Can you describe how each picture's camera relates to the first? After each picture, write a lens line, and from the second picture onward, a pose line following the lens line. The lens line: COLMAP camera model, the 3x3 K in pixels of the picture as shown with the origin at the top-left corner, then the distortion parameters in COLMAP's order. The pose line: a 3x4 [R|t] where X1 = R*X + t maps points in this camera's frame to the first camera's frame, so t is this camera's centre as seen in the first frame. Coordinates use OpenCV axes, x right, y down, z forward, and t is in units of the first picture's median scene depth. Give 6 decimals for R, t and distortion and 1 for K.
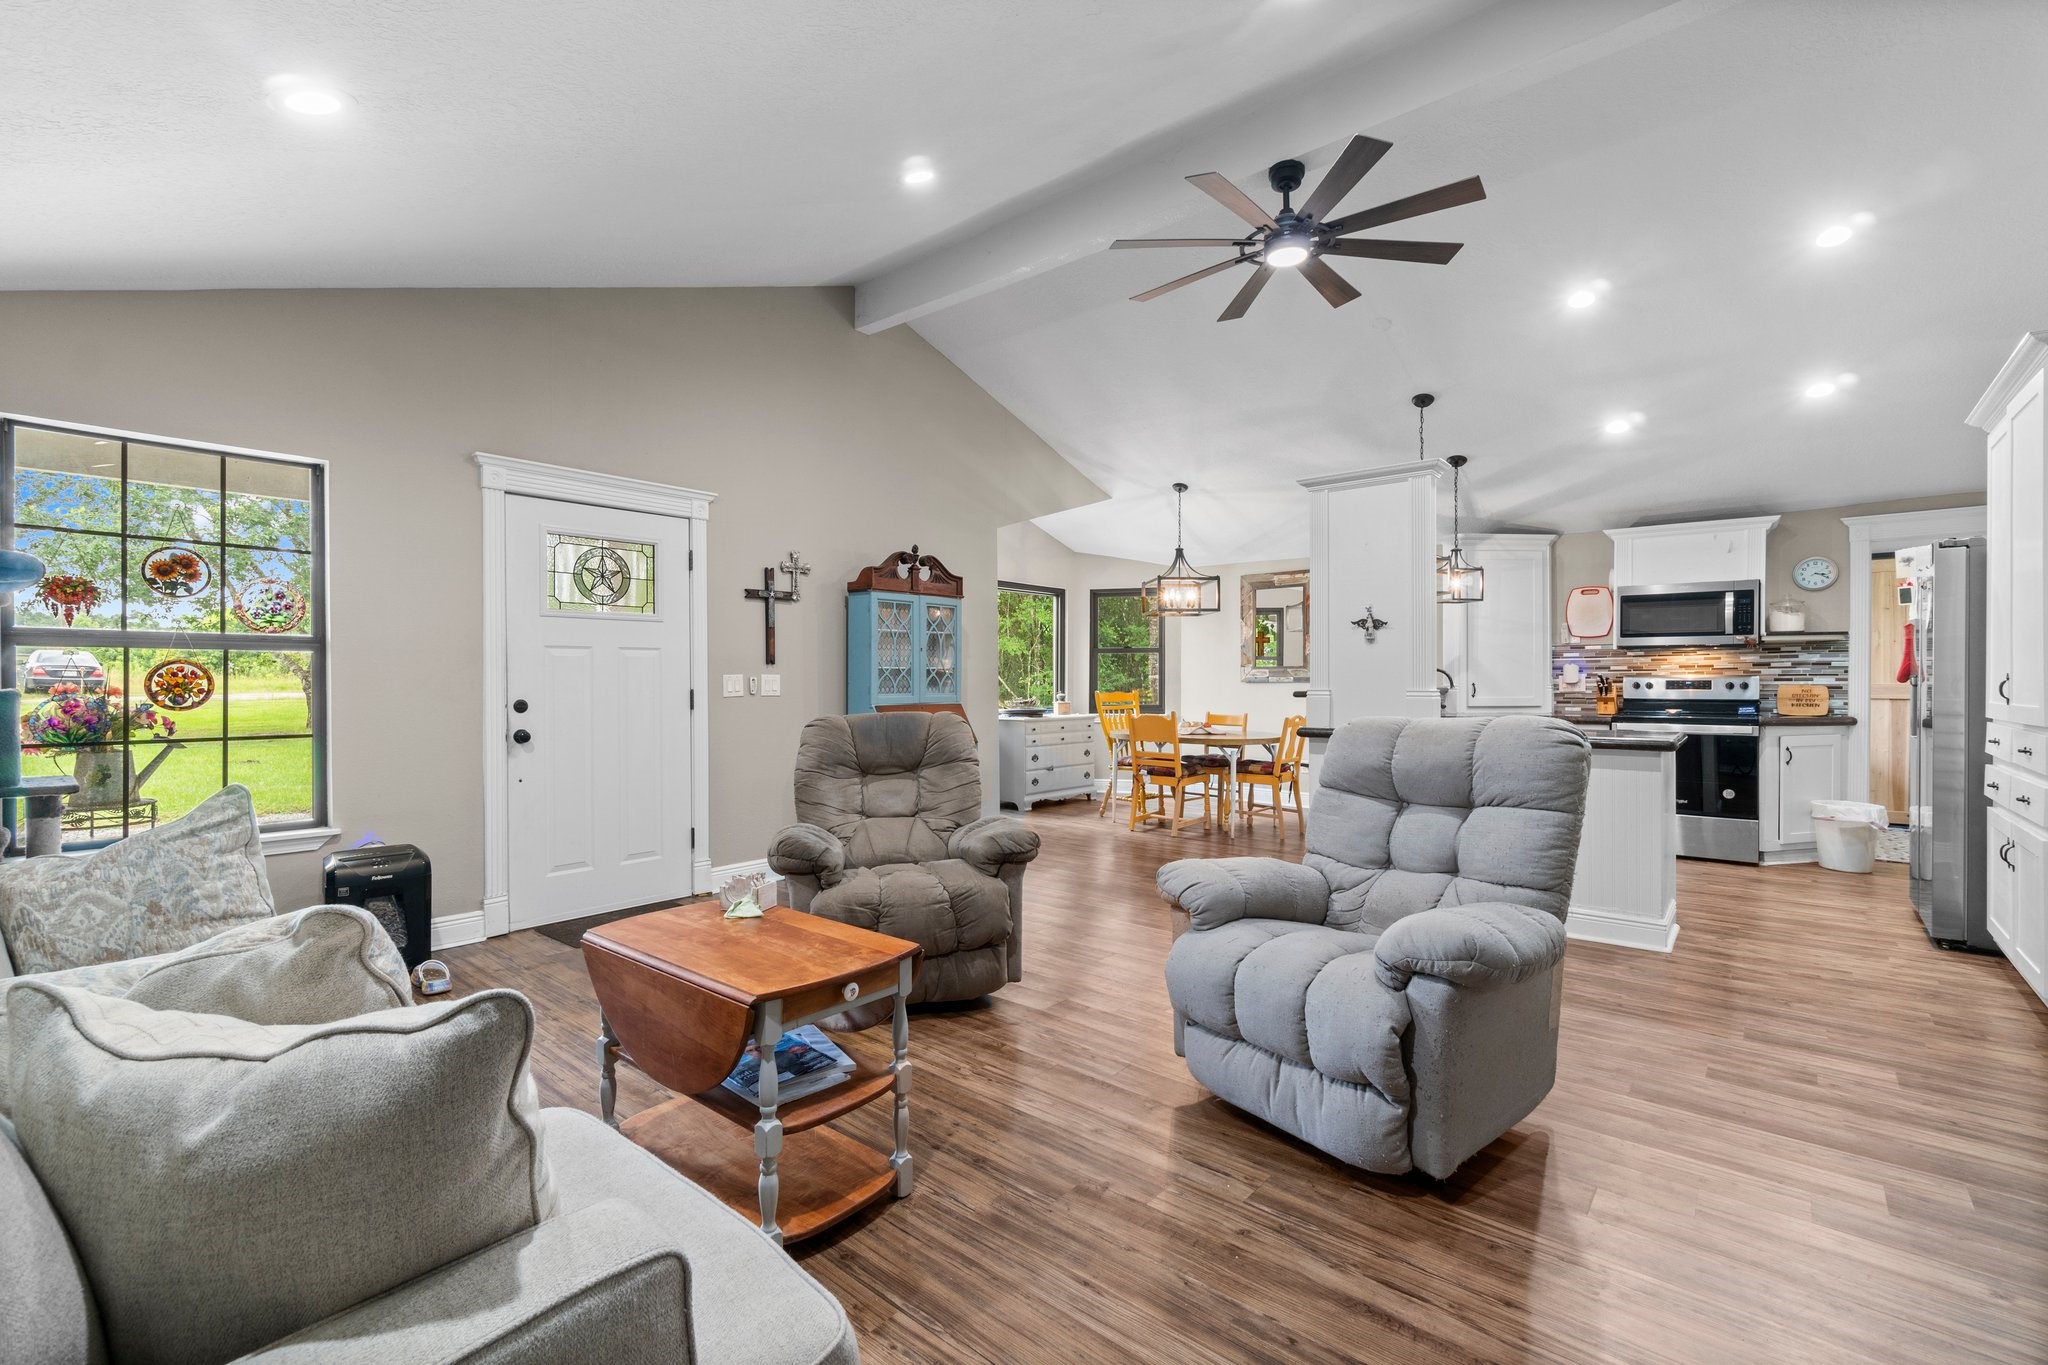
lens RADIAL K [[890.1, 0, 1015.9], [0, 890.1, 686.9], [0, 0, 1]] dist [-0.003133, 0.001487]
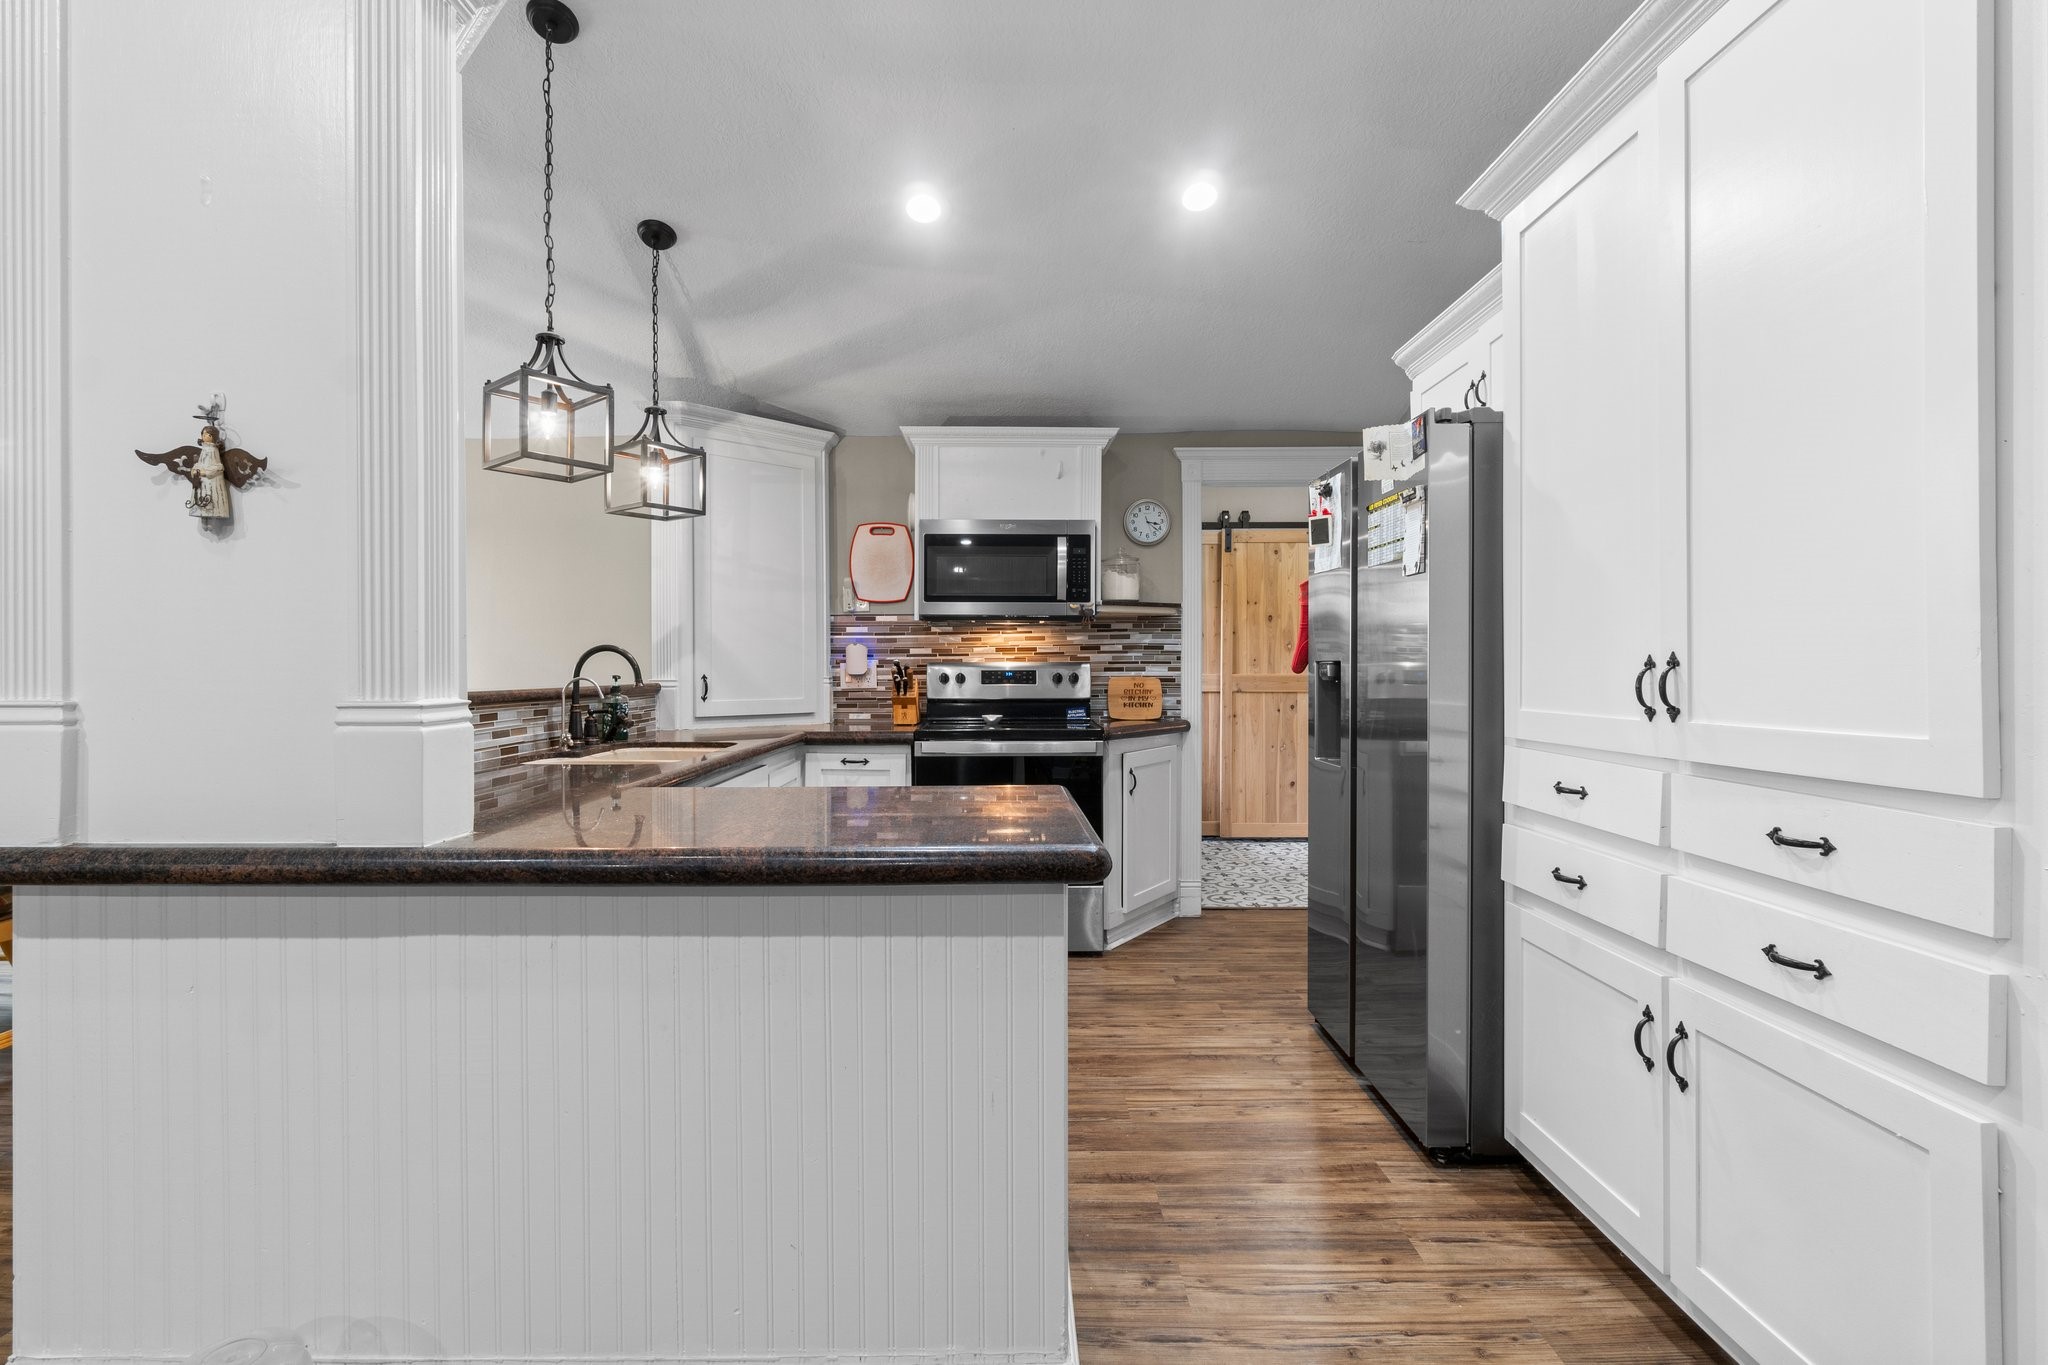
lens RADIAL K [[949.8, 0, 1016.8], [0, 949.8, 678.9], [0, 0, 1]] dist [0.005439, -0.000437]
pose [[0.756257, -0.005230, 0.654253, 0.304375], [0.004921, 0.999985, 0.002305, -0.002703], [-0.654256, 0.001476, 0.756272, 0.471041]]
